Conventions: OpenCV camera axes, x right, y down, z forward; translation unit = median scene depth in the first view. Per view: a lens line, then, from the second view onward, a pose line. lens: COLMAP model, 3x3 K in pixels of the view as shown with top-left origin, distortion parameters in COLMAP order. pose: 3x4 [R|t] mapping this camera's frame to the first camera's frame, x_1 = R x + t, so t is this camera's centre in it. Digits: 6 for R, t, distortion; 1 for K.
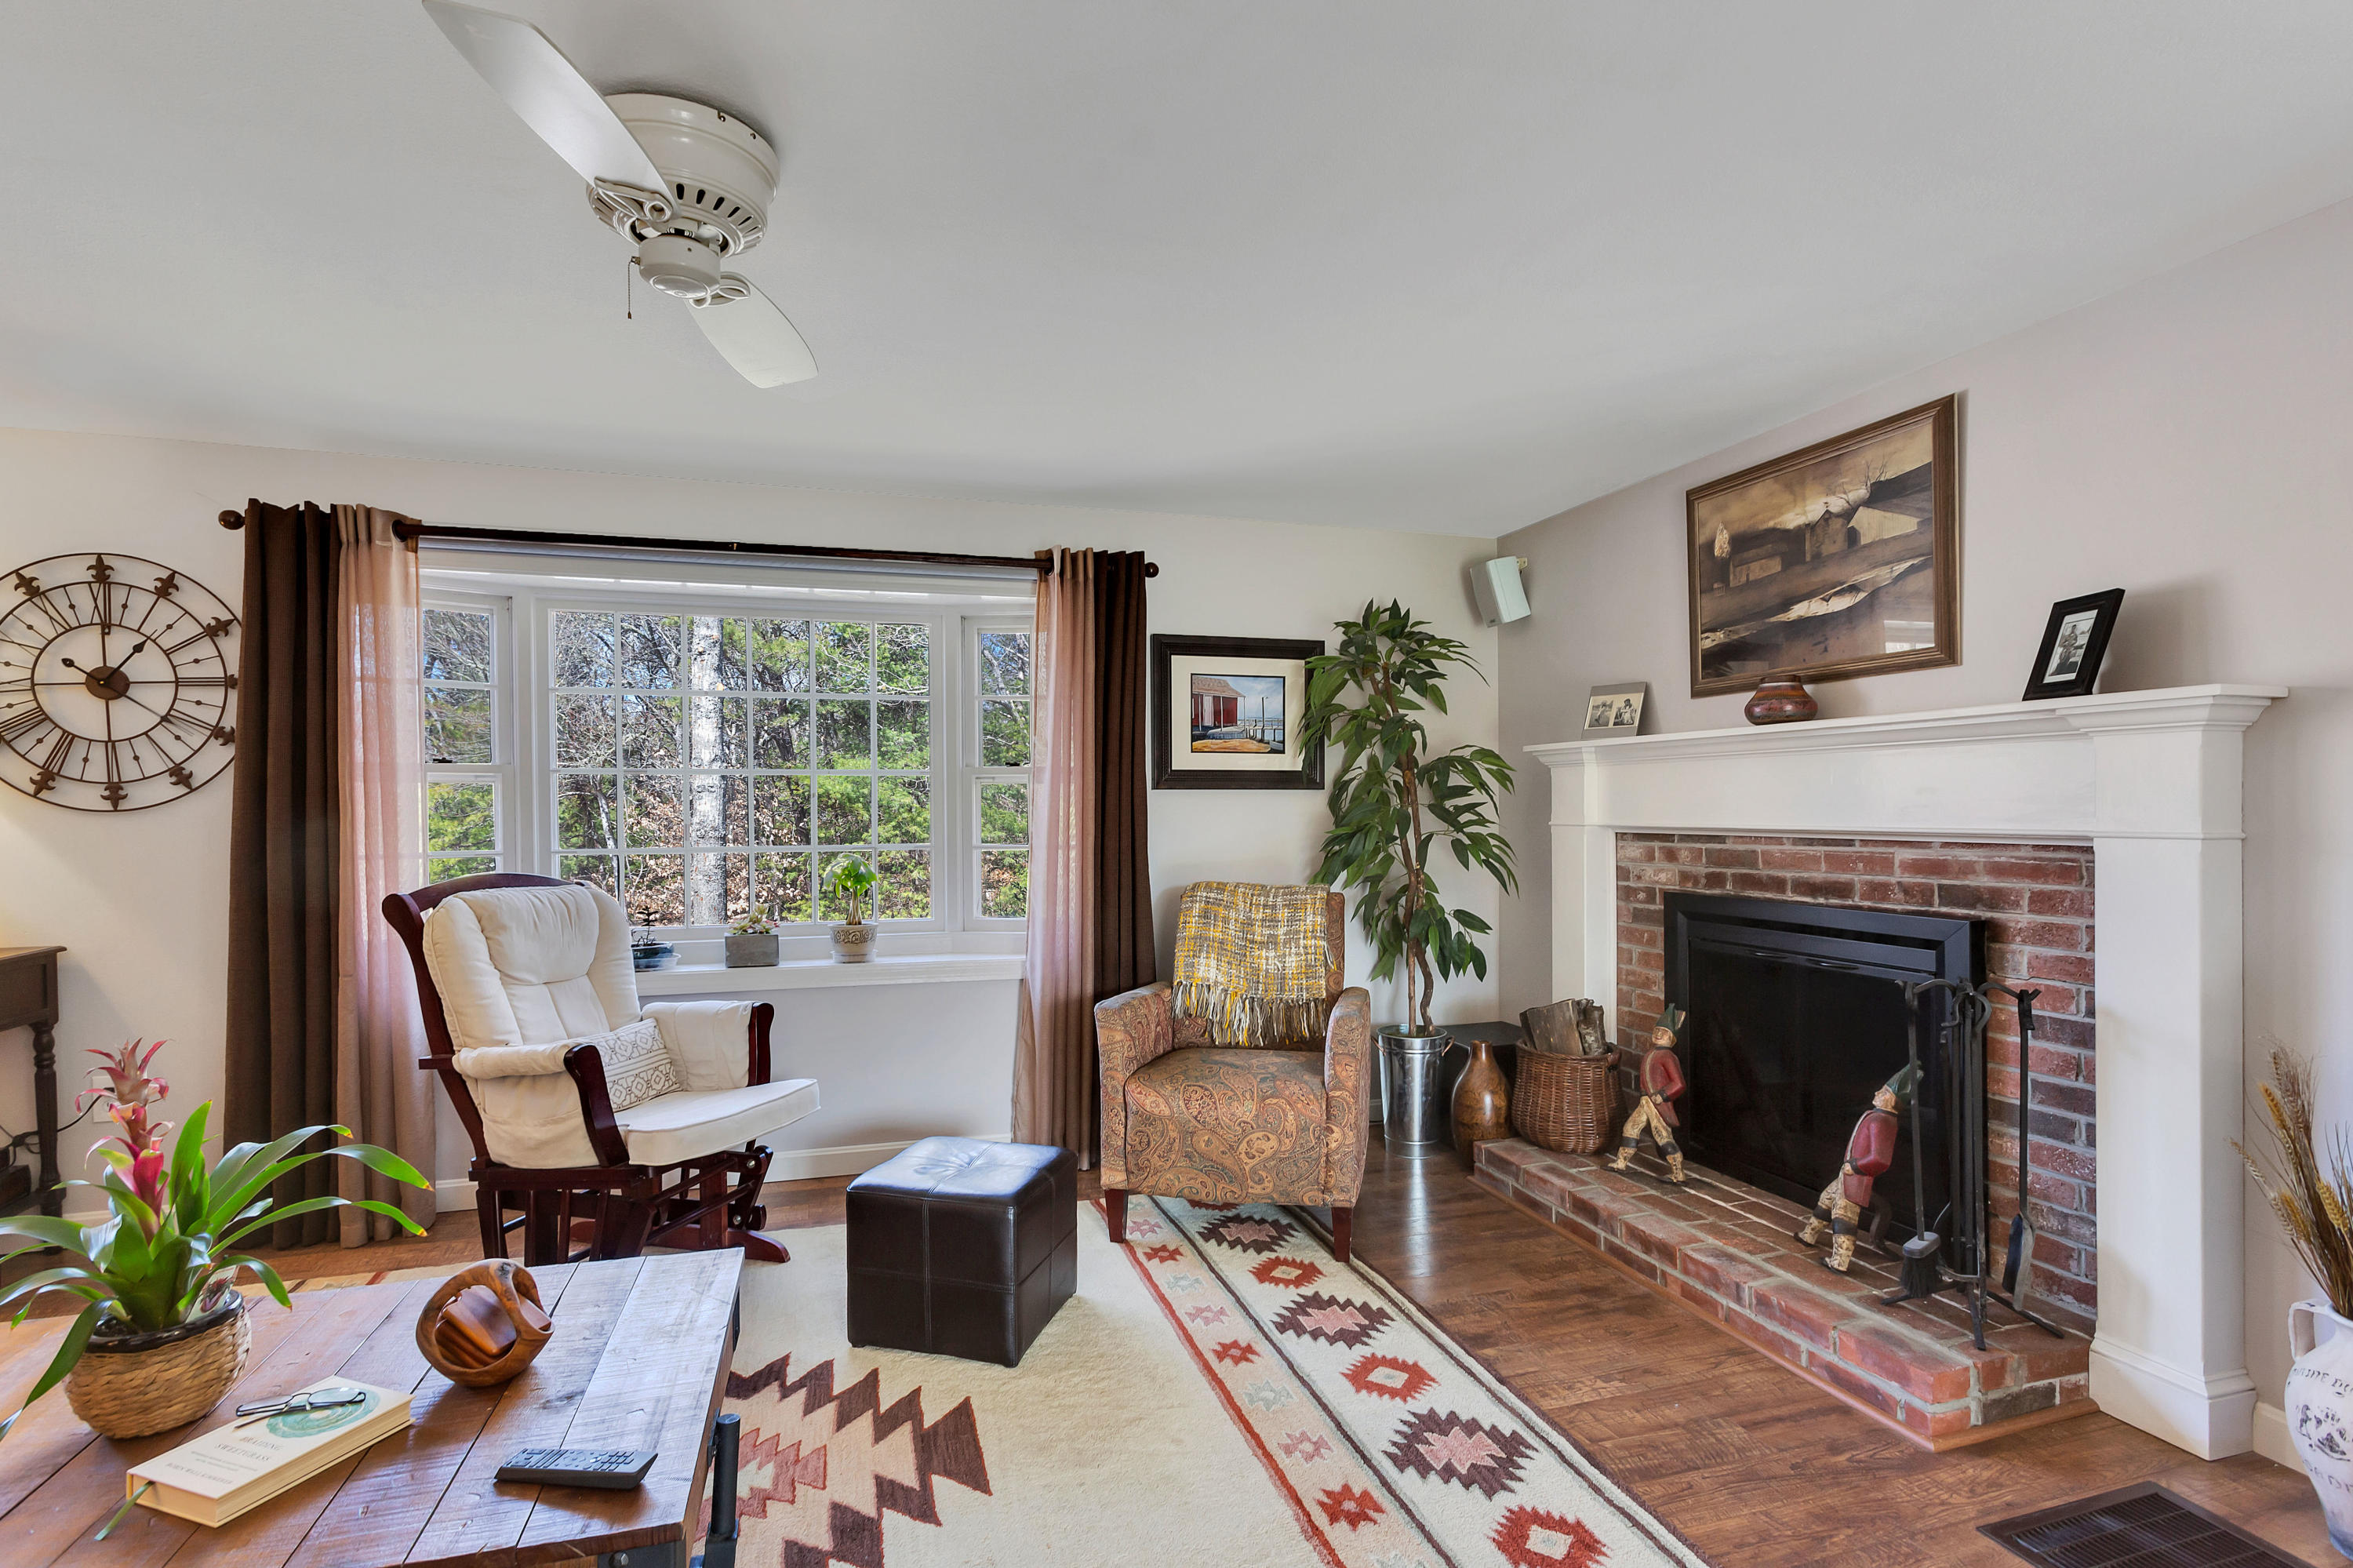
lens RADIAL K [[1133.9, 0, 1168.3], [0, 1133.9, 824.0], [0, 0, 1]] dist [-0.001385, 0.004206]
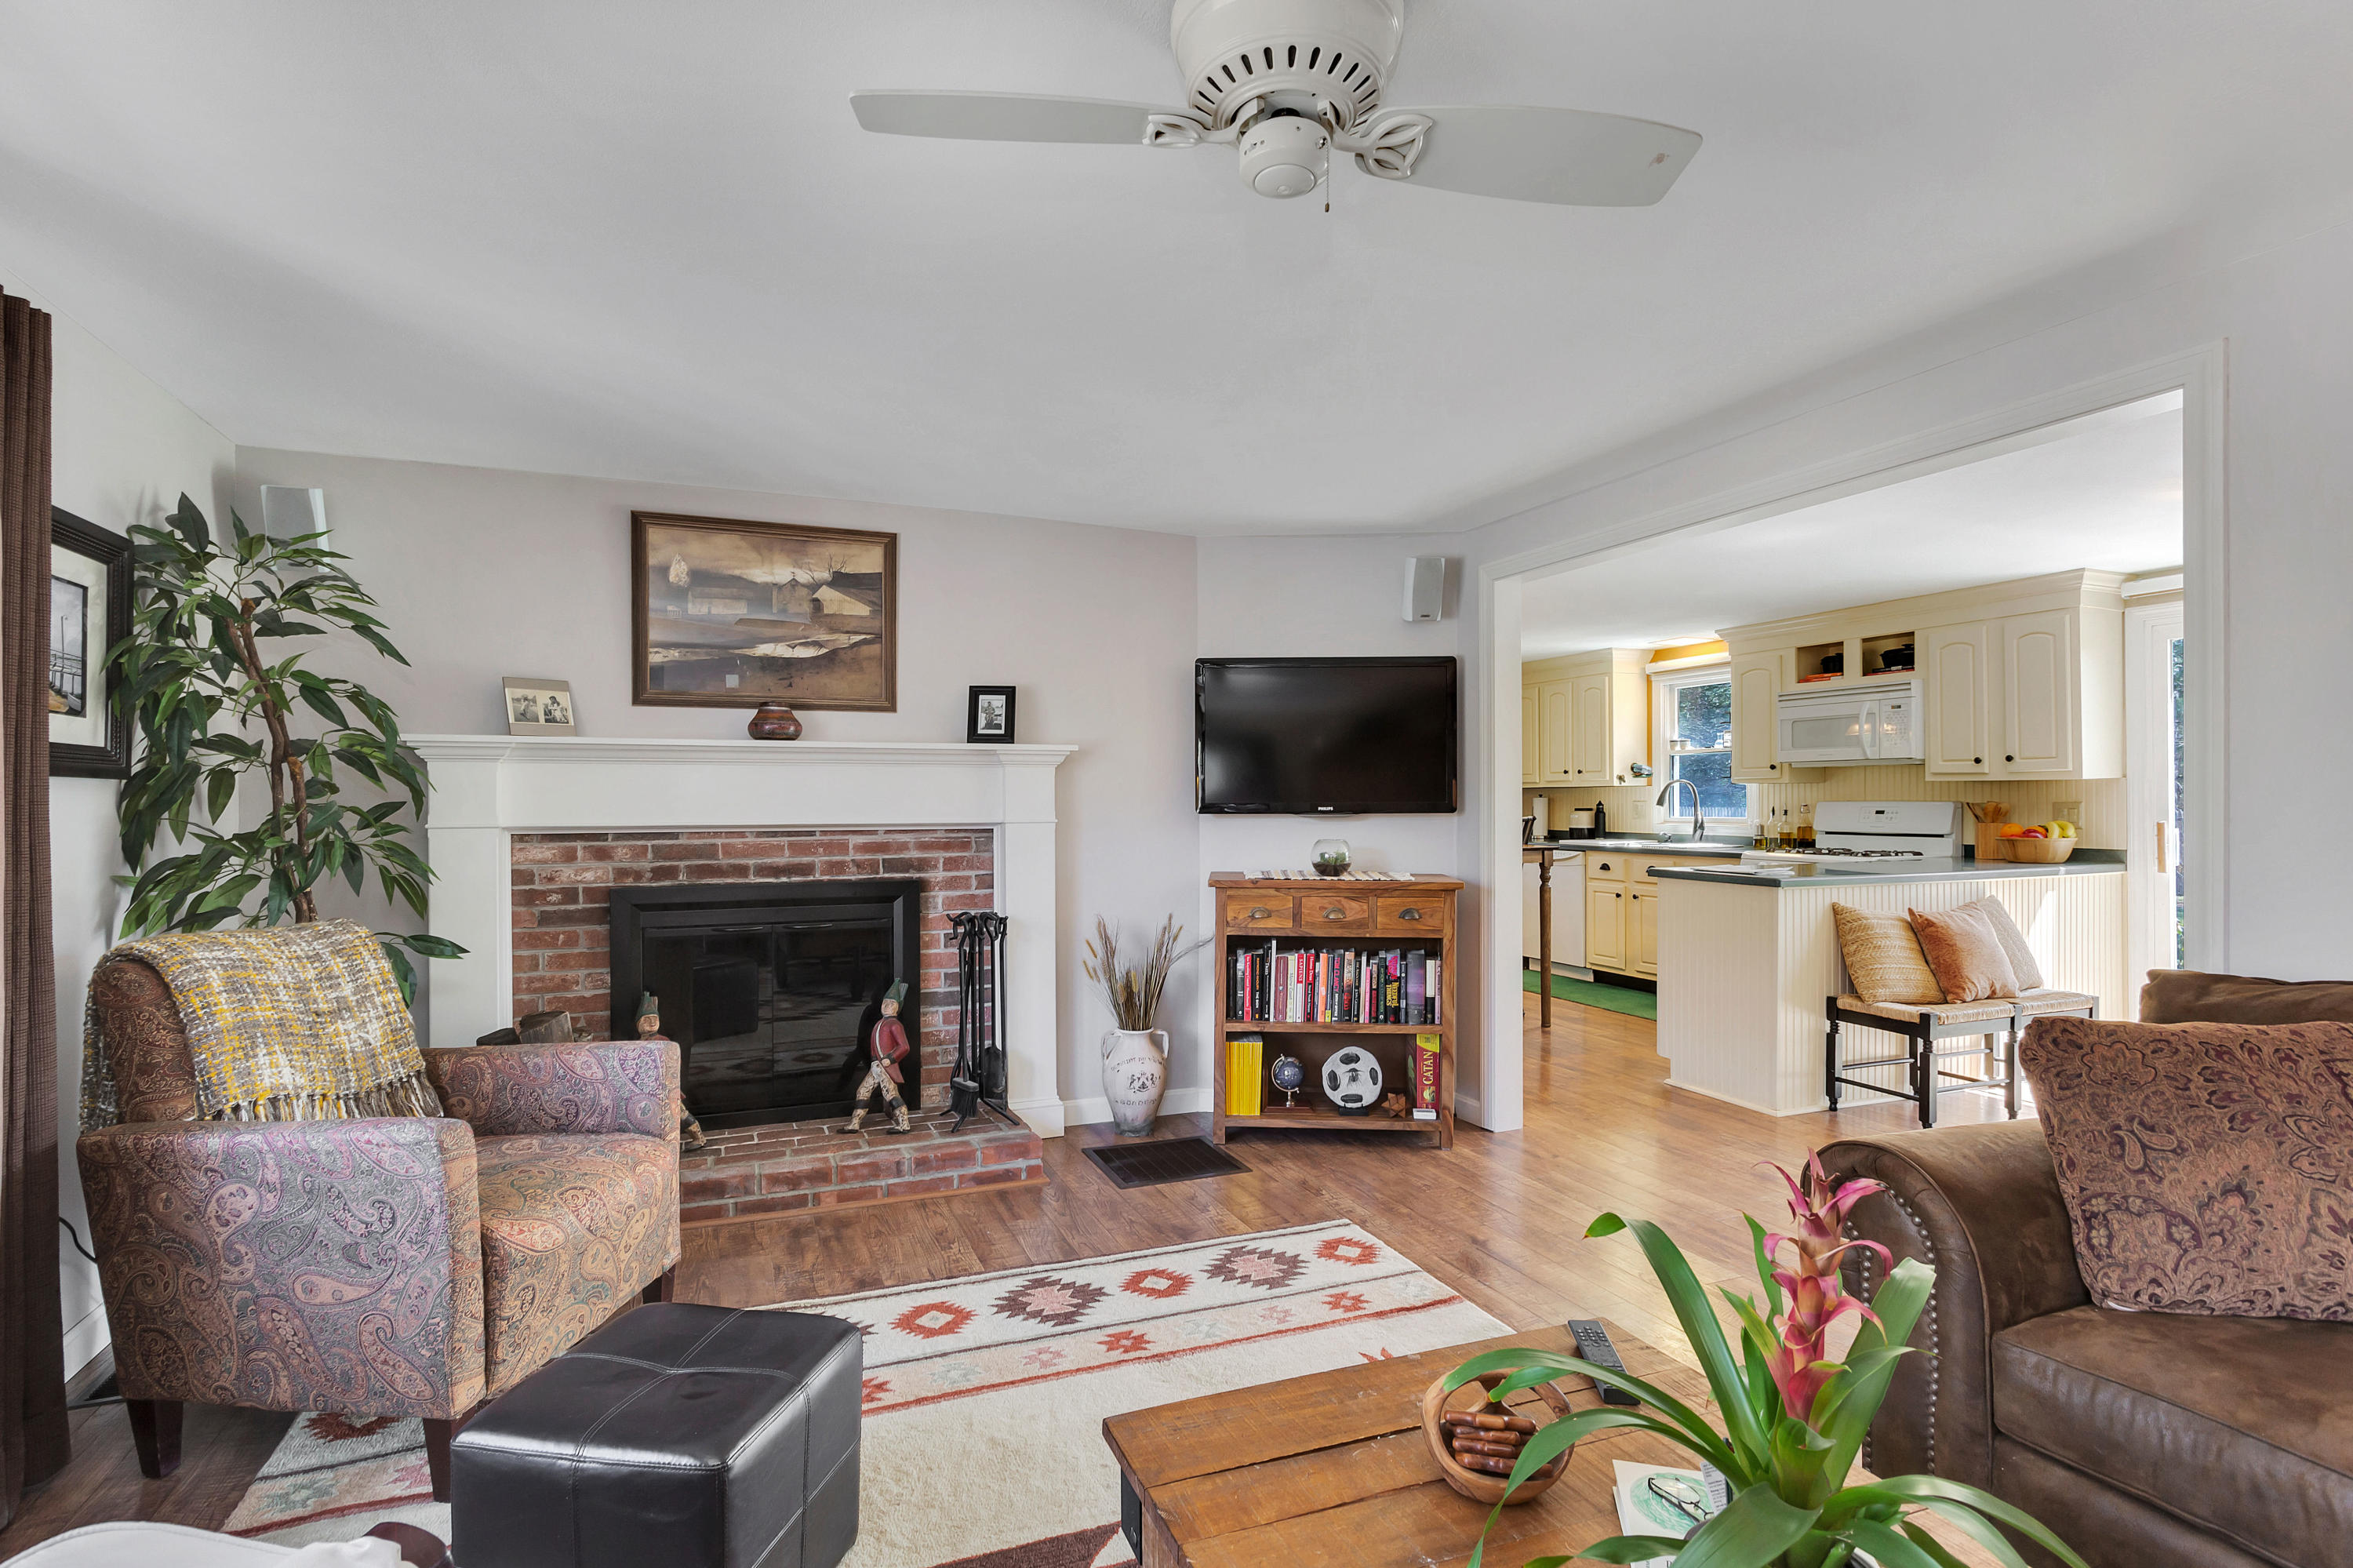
lens RADIAL K [[1133.9, 0, 1158.5], [0, 1133.9, 804.5], [0, 0, 1]] dist [-0.001385, 0.004206]
pose [[-0.087260, 0.002278, 0.996183, -0.714567], [0.017313, 0.999850, -0.000770, -0.008711], [-0.996035, 0.017180, -0.087286, 0.667297]]
